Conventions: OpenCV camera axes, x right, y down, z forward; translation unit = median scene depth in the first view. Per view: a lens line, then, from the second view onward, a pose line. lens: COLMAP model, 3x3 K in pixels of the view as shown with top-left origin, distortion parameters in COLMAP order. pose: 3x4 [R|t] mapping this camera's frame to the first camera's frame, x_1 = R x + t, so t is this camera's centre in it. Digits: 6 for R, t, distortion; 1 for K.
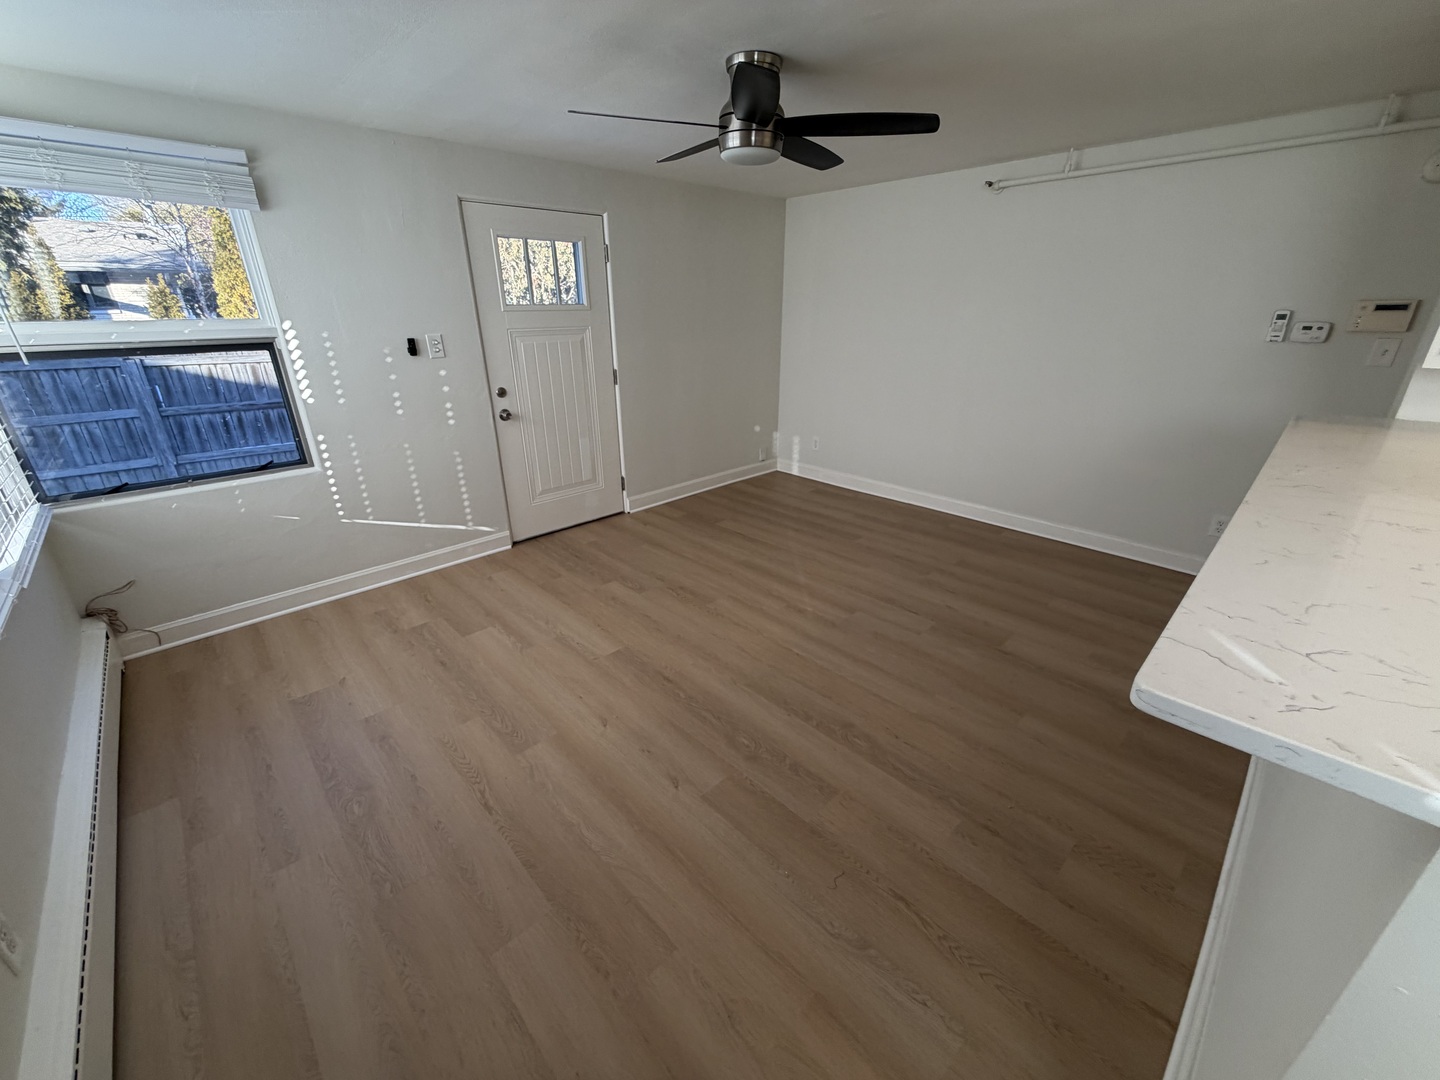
lens RADIAL K [[570.8, 0, 717.1], [0, 570.8, 541.3], [0, 0, 1]] dist [-0.001413, 0.000217]
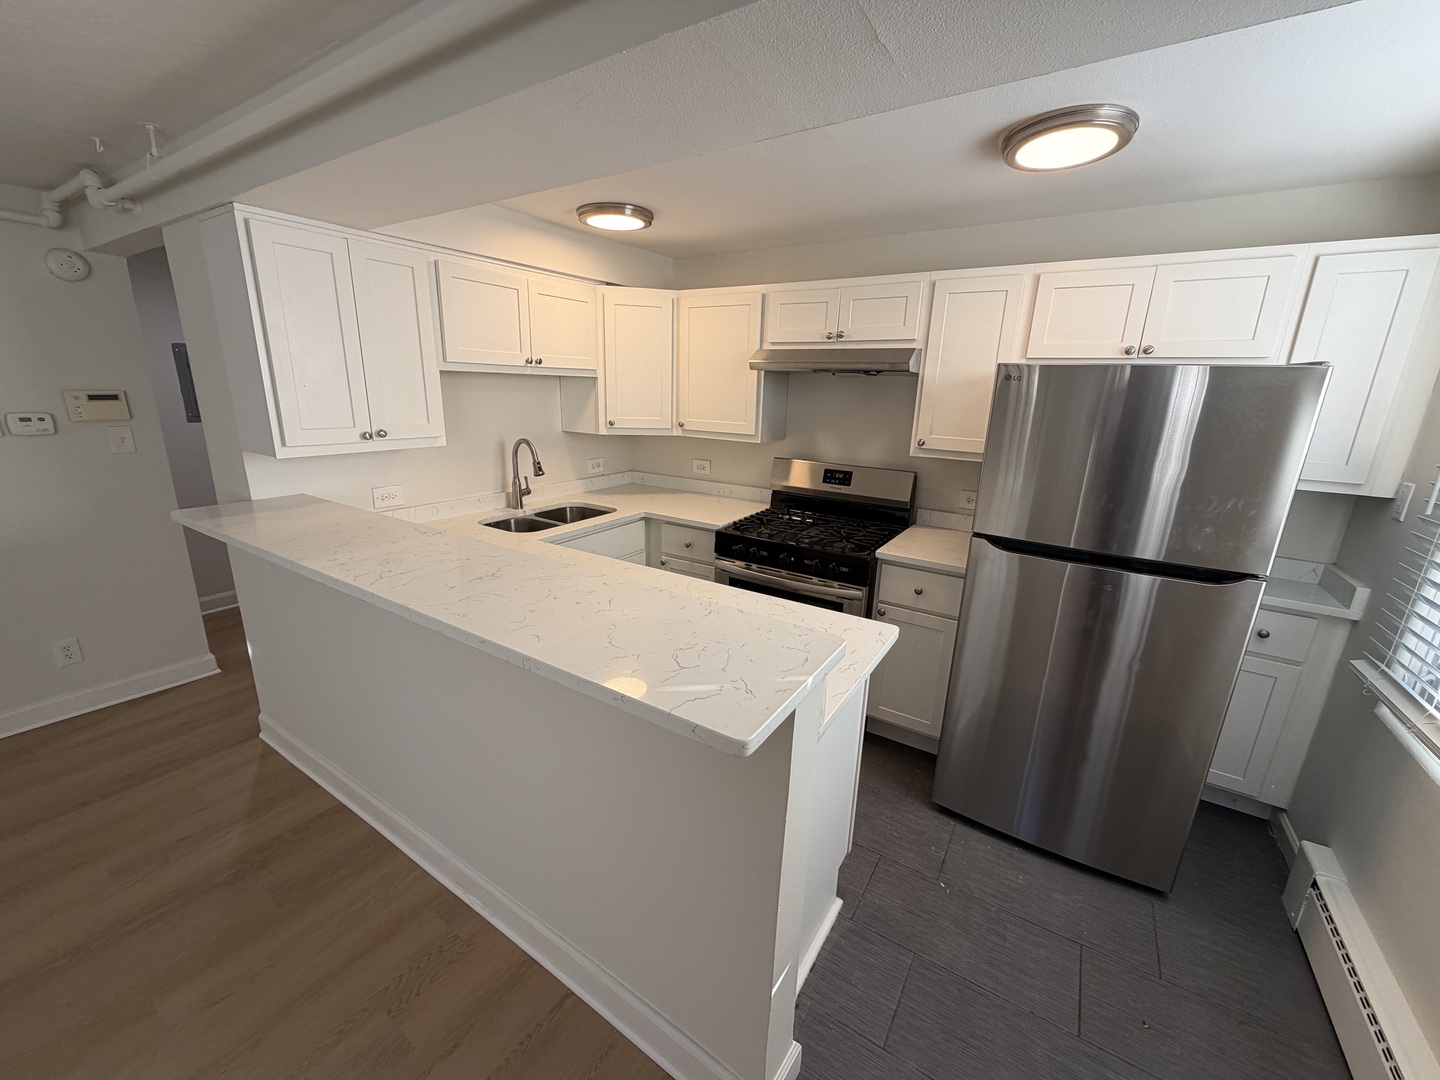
lens RADIAL K [[570.8, 0, 717.1], [0, 570.8, 541.3], [0, 0, 1]] dist [-0.001413, 0.000217]
pose [[-0.233900, -0.253157, 0.938724, -0.066822], [0.346170, 0.880551, 0.323724, -0.111864], [-0.908547, 0.400677, -0.118326, 0.192110]]
